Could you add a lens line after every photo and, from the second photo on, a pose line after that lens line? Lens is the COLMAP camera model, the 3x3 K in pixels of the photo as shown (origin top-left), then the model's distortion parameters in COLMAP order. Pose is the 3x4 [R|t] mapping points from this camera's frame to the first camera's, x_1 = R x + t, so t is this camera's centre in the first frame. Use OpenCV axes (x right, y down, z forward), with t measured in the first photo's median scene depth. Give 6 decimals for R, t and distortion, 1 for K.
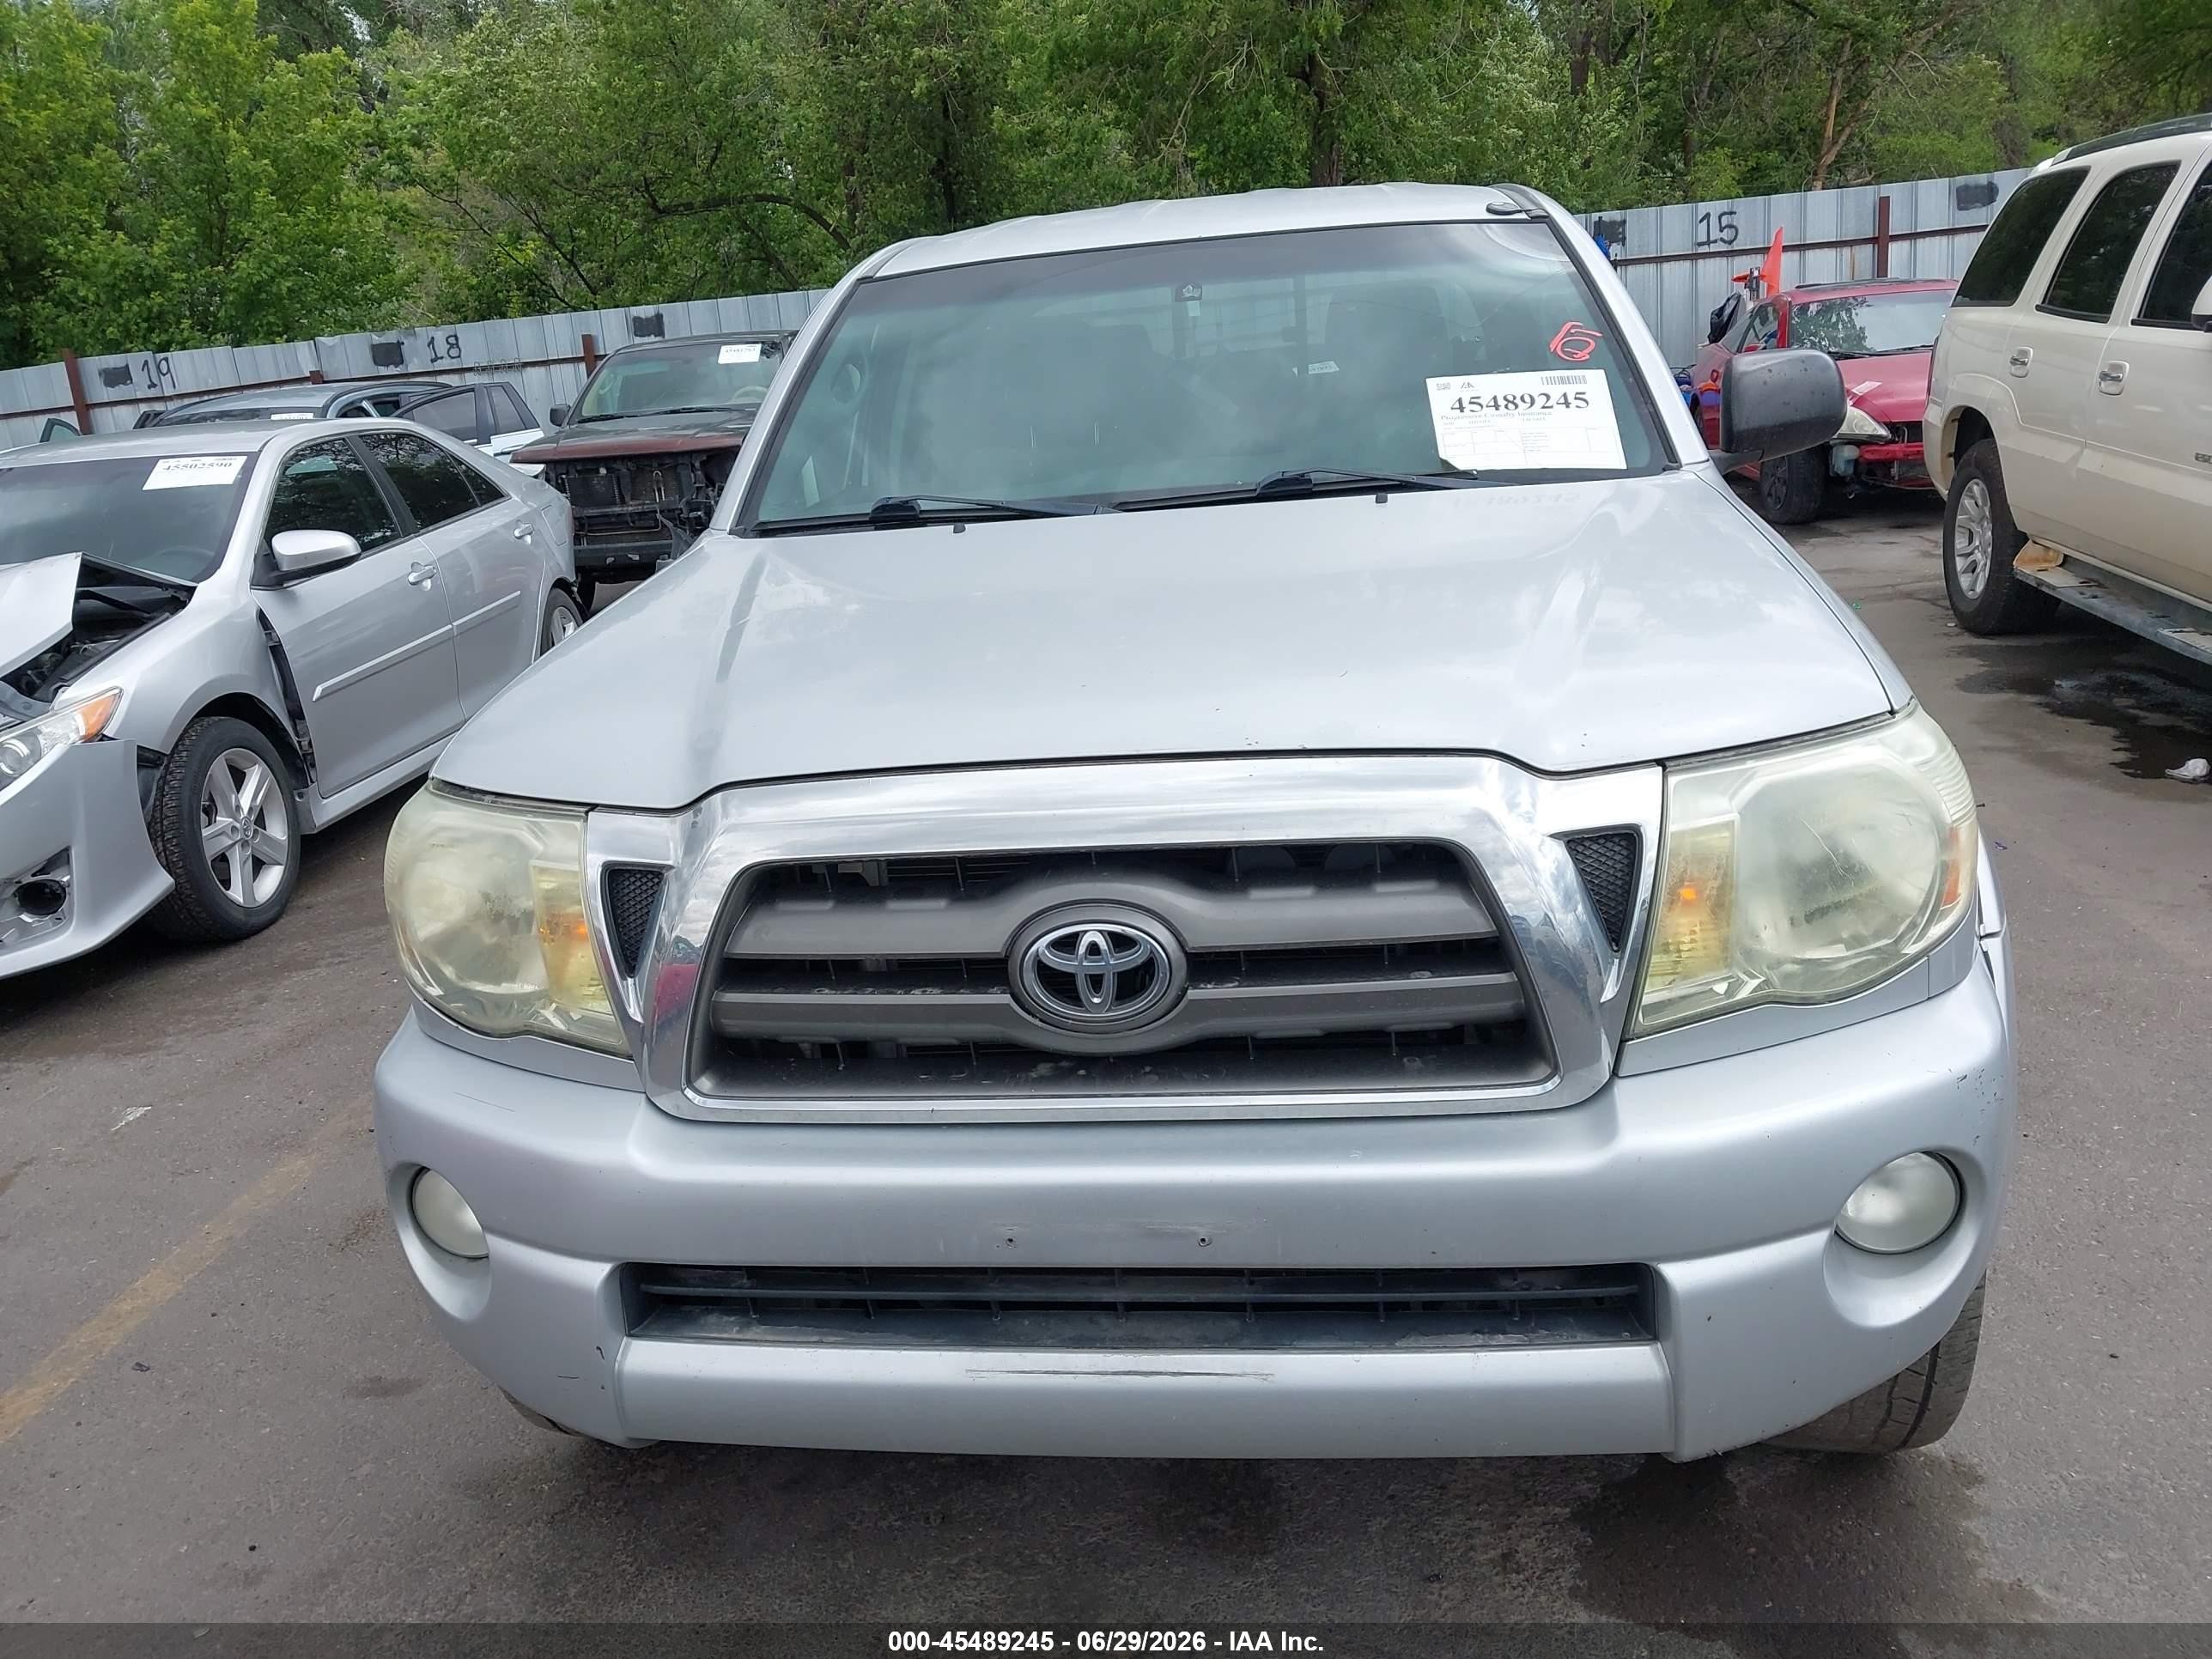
lens RADIAL K [[1731.8, 0, 1092.8], [0, 1731.8, 829.4], [0, 0, 1]] dist [0.031424, -0.038461]
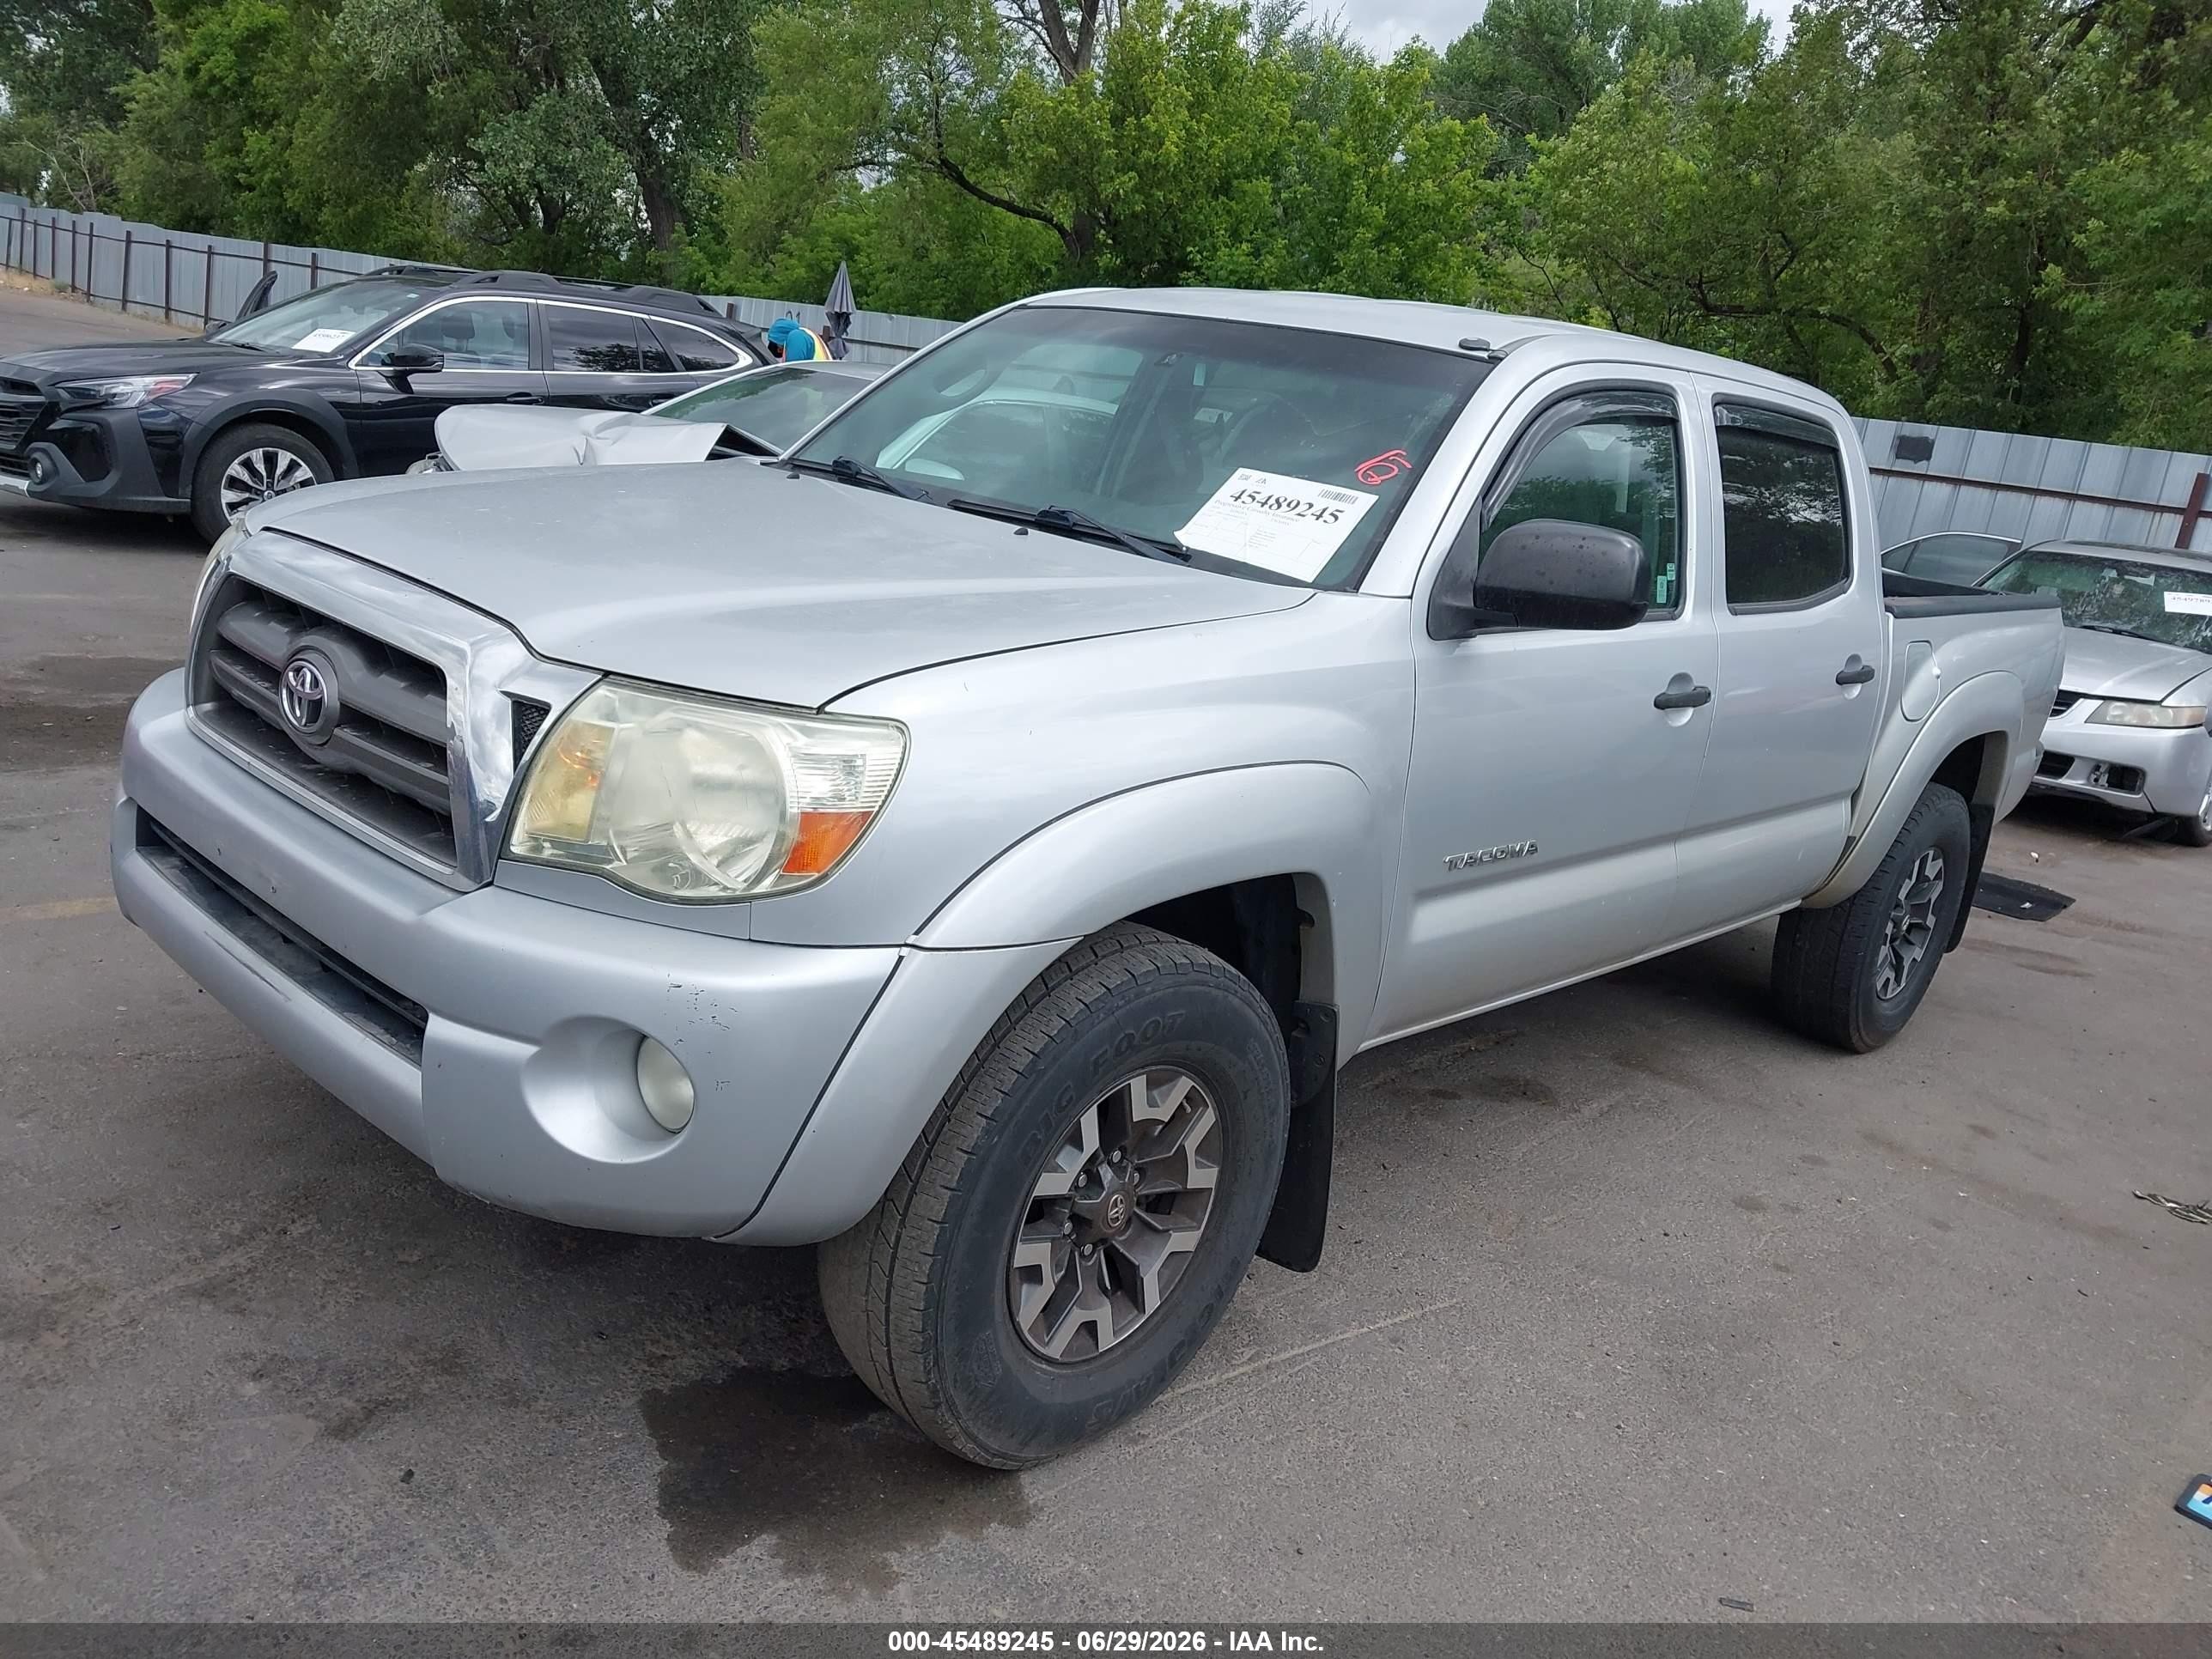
lens RADIAL K [[1731.8, 0, 1096.2], [0, 1731.8, 825.6], [0, 0, 1]] dist [0.031424, -0.038461]
pose [[0.795016, 0.332407, -0.507400, 0.628694], [-0.355172, 0.933190, 0.054852, -0.064052], [0.491734, 0.136606, 0.859963, 0.038608]]
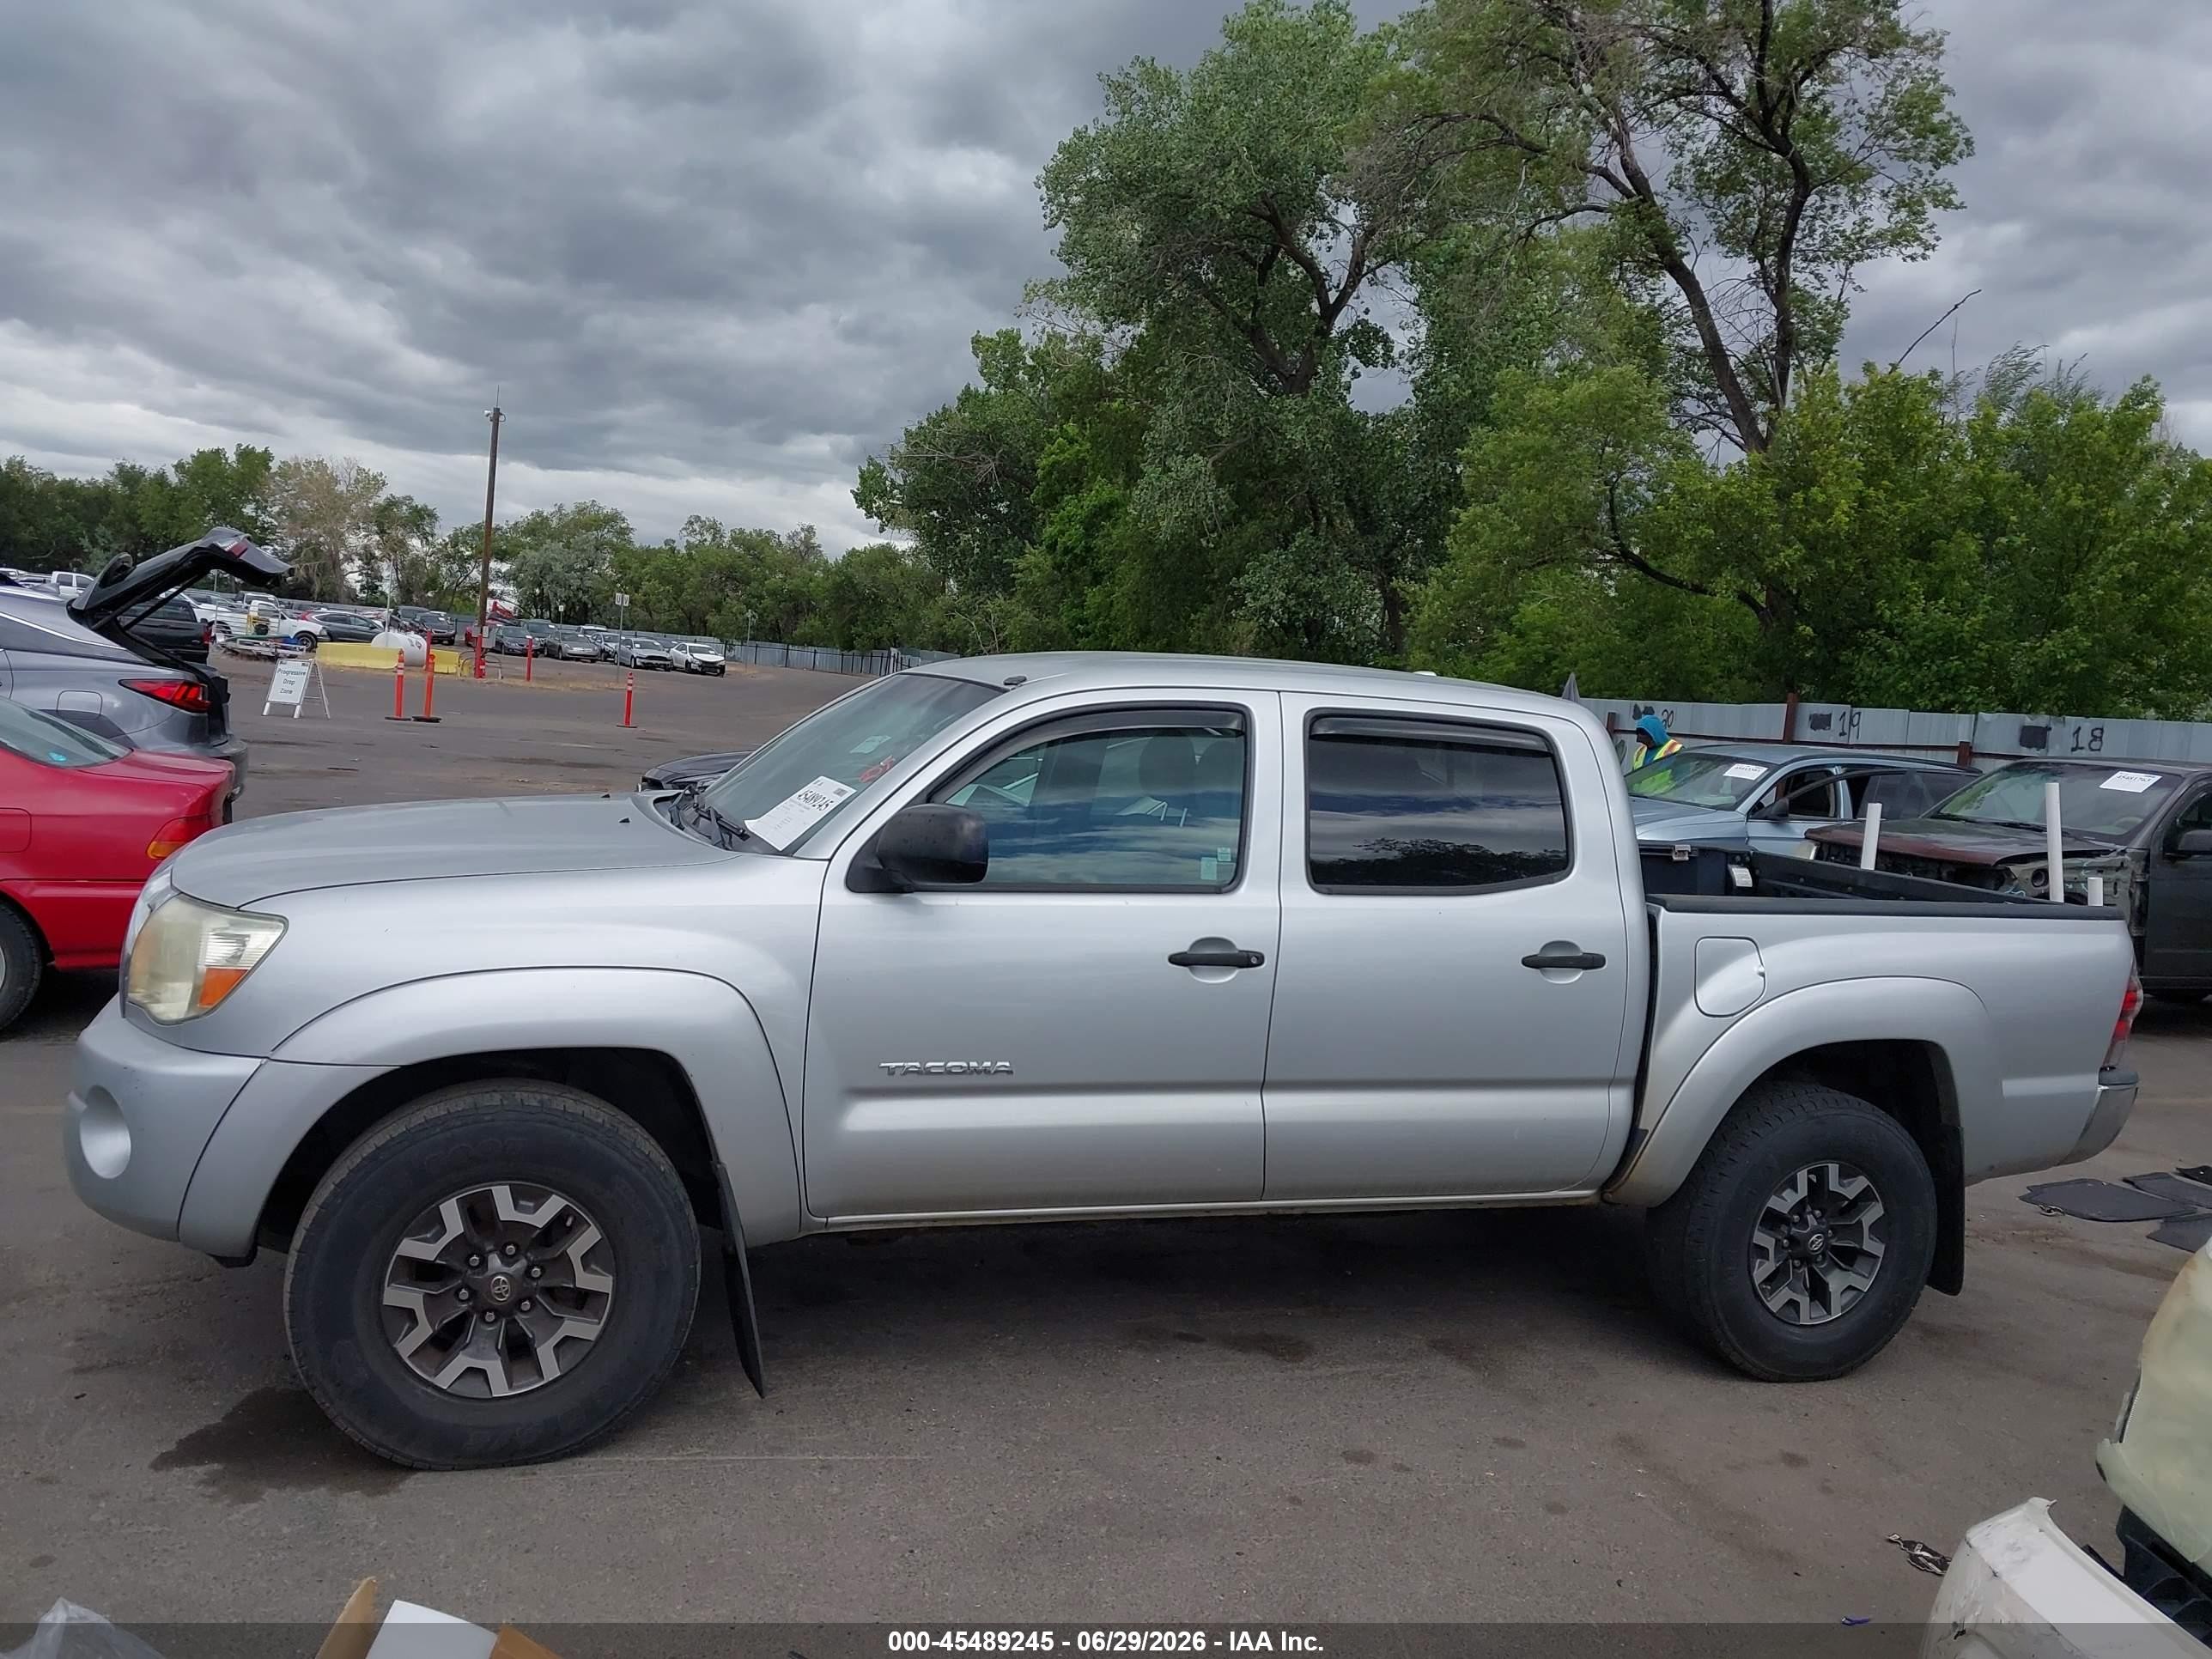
lens RADIAL K [[1731.8, 0, 1093.9], [0, 1731.8, 825.6], [0, 0, 1]] dist [0.031424, -0.038461]
pose [[0.455020, 0.192826, -0.869353, 1.369205], [-0.357641, 0.933647, 0.019898, -0.291854], [0.815506, 0.301862, 0.493791, 0.416114]]
